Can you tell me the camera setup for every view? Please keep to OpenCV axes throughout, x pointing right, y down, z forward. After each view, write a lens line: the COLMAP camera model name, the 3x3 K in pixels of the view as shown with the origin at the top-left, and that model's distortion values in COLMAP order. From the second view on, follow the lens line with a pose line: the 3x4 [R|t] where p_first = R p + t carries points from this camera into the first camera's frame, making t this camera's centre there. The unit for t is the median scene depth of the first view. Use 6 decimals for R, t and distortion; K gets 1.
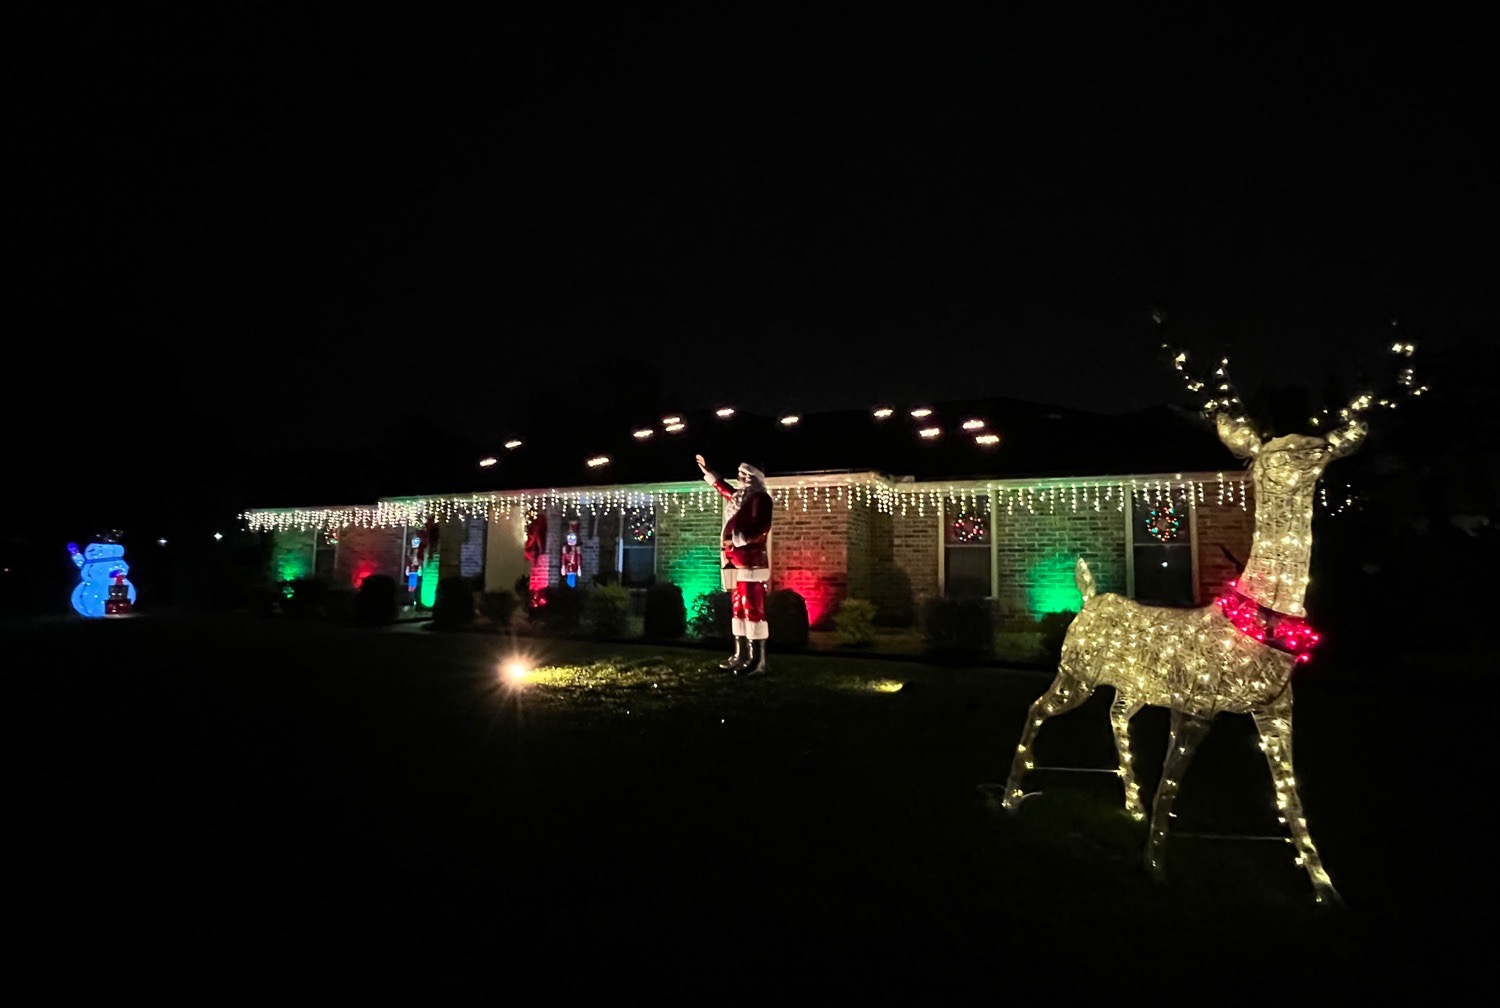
lens RADIAL K [[668.9, 0, 784.5], [0, 668.9, 505.4], [0, 0, 1]] dist [0.001292, -0.000370]
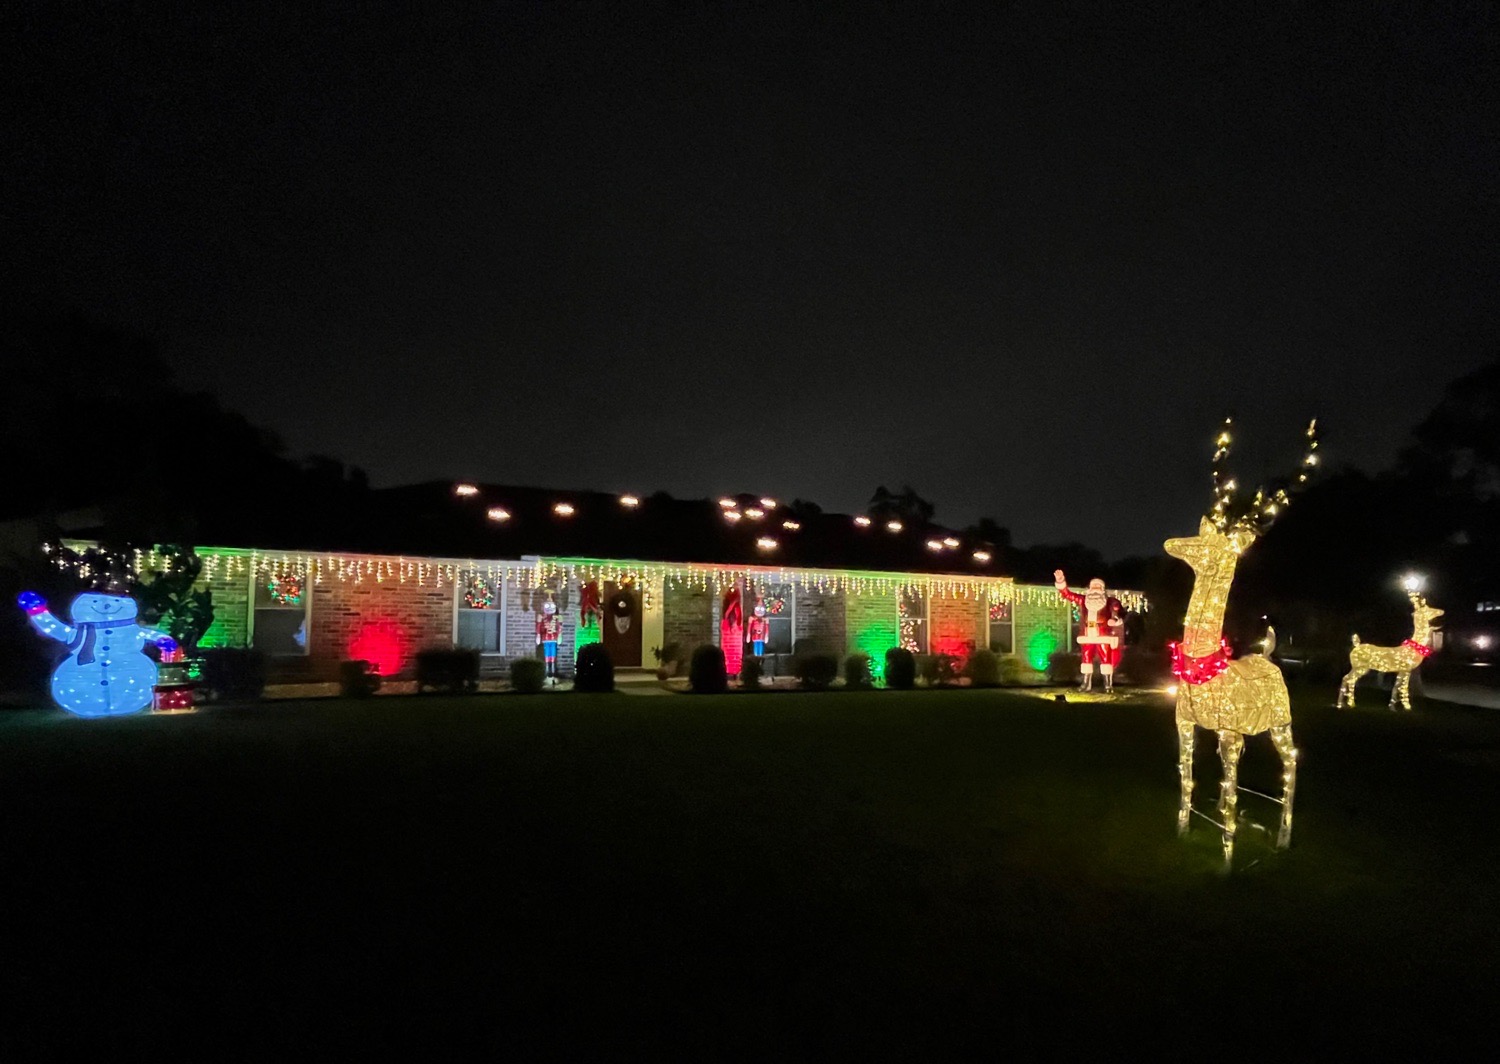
lens RADIAL K [[627.5, 0, 817.7], [0, 627.5, 621.5], [0, 0, 1]] dist [0.001268, 0.000662]
pose [[0.714780, 0.017126, 0.699140, -0.997219], [-0.065997, 0.996891, 0.043053, 0.016149], [-0.696228, -0.076915, 0.713688, 0.165008]]
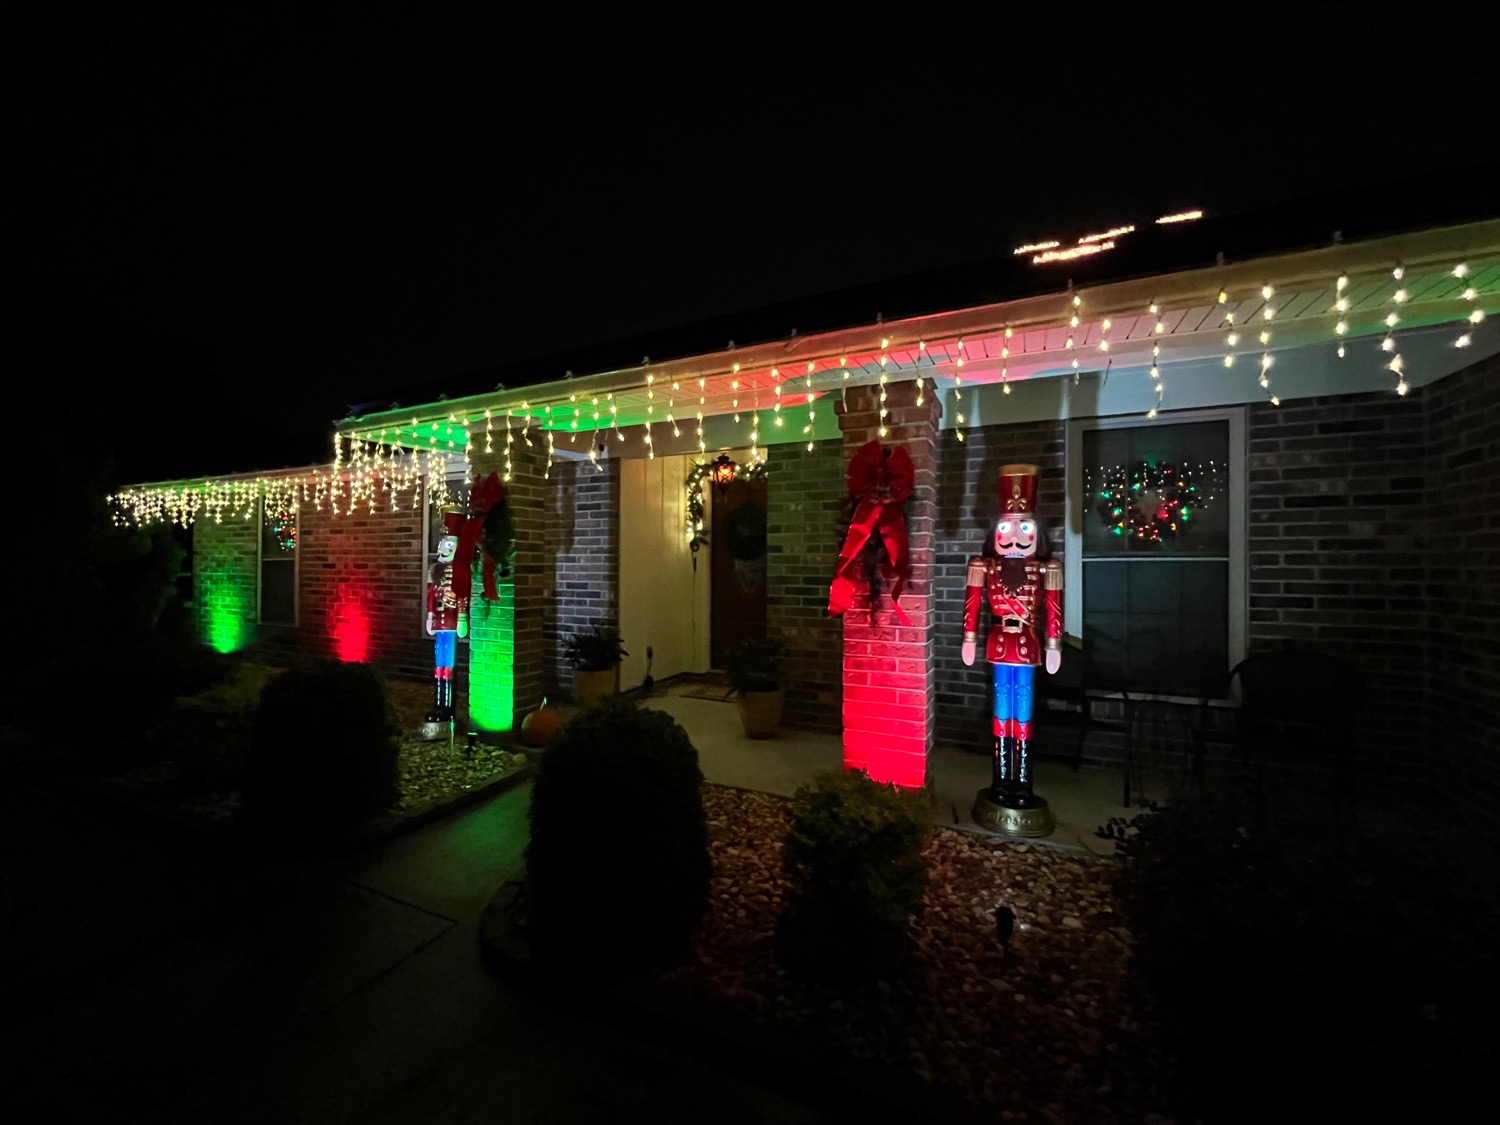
lens RADIAL K [[592.3, 0, 756.0], [0, 592.3, 562.5], [0, 0, 1]] dist [0.002514, -0.000032]
pose [[0.999197, -0.007185, -0.039405, -0.412288], [0.010913, 0.995396, 0.095220, 0.038033], [0.038539, -0.095574, 0.994676, 0.762651]]
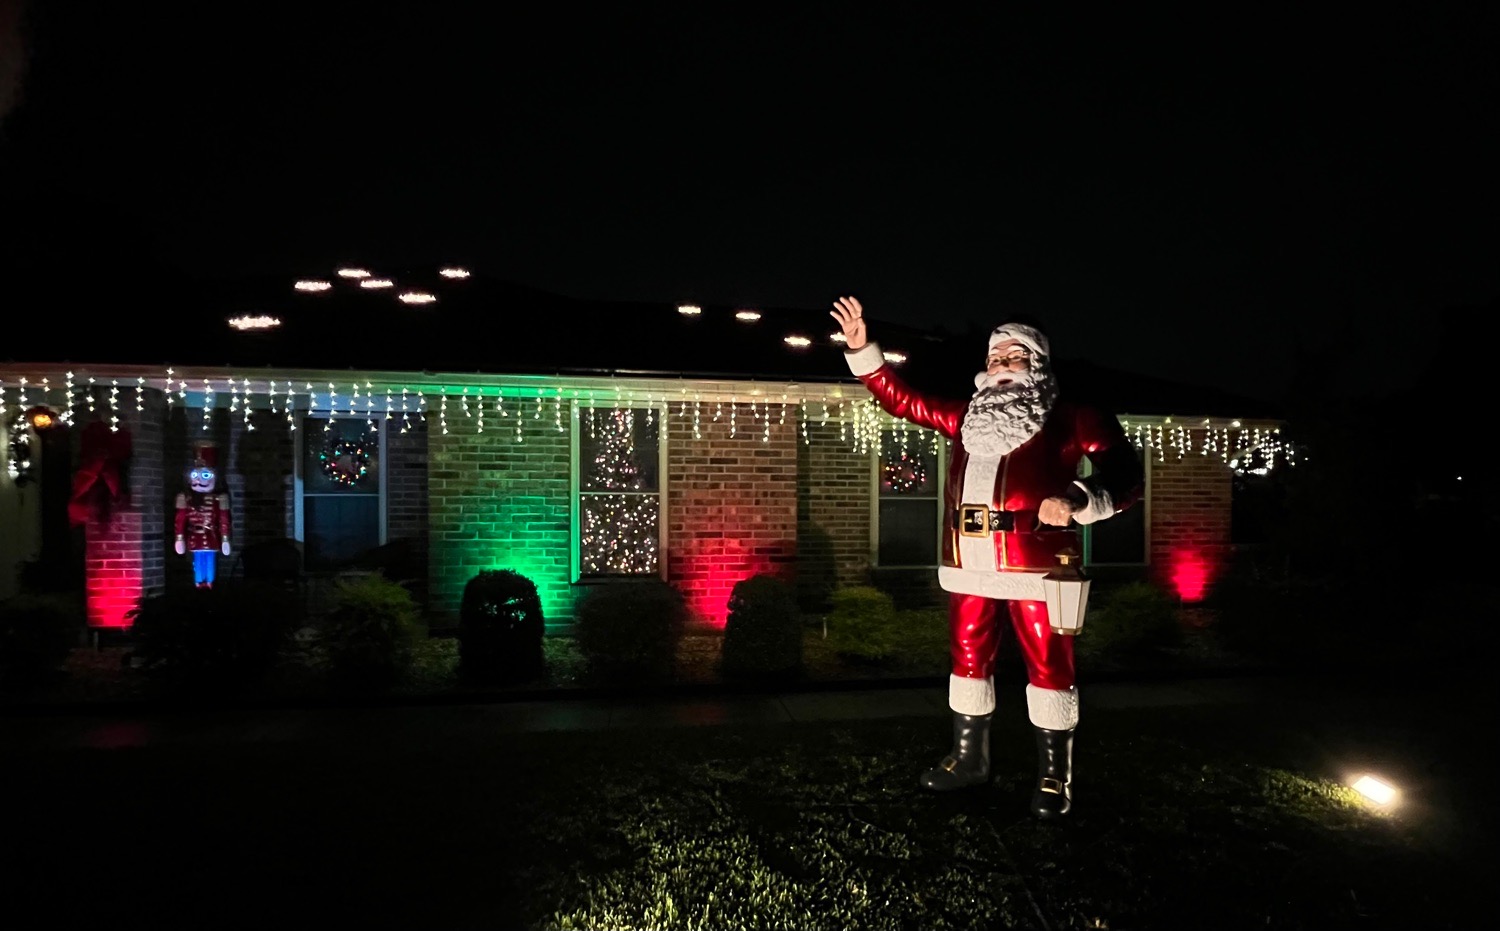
lens RADIAL K [[682.1, 0, 728.8], [0, 682.1, 517.4], [0, 0, 1]] dist [-0.004949, -0.000156]
pose [[0.857593, -0.013724, 0.514146, -0.245777], [-0.042948, 0.994242, 0.098176, 0.013777], [-0.512533, -0.106277, 0.852065, 0.390802]]
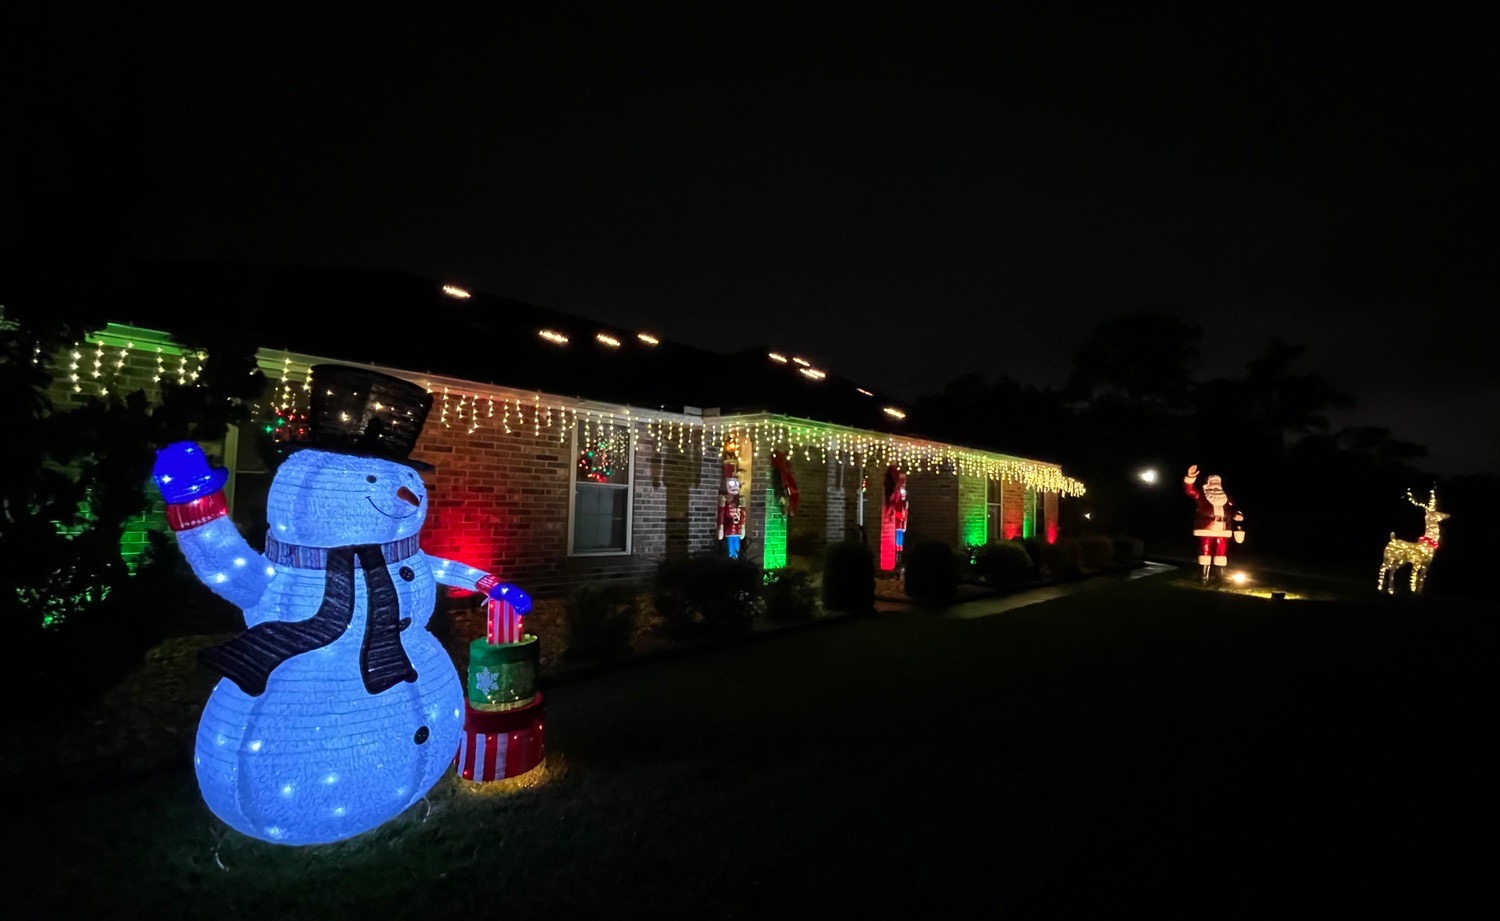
lens RADIAL K [[590.9, 0, 756.5], [0, 590.9, 467.4], [0, 0, 1]] dist [-0.000192, 0.000044]
pose [[0.370685, 0.061803, 0.926700, -1.187579], [-0.111480, 0.993530, -0.021667, 0.054597], [-0.922044, -0.095277, 0.375176, 0.877436]]
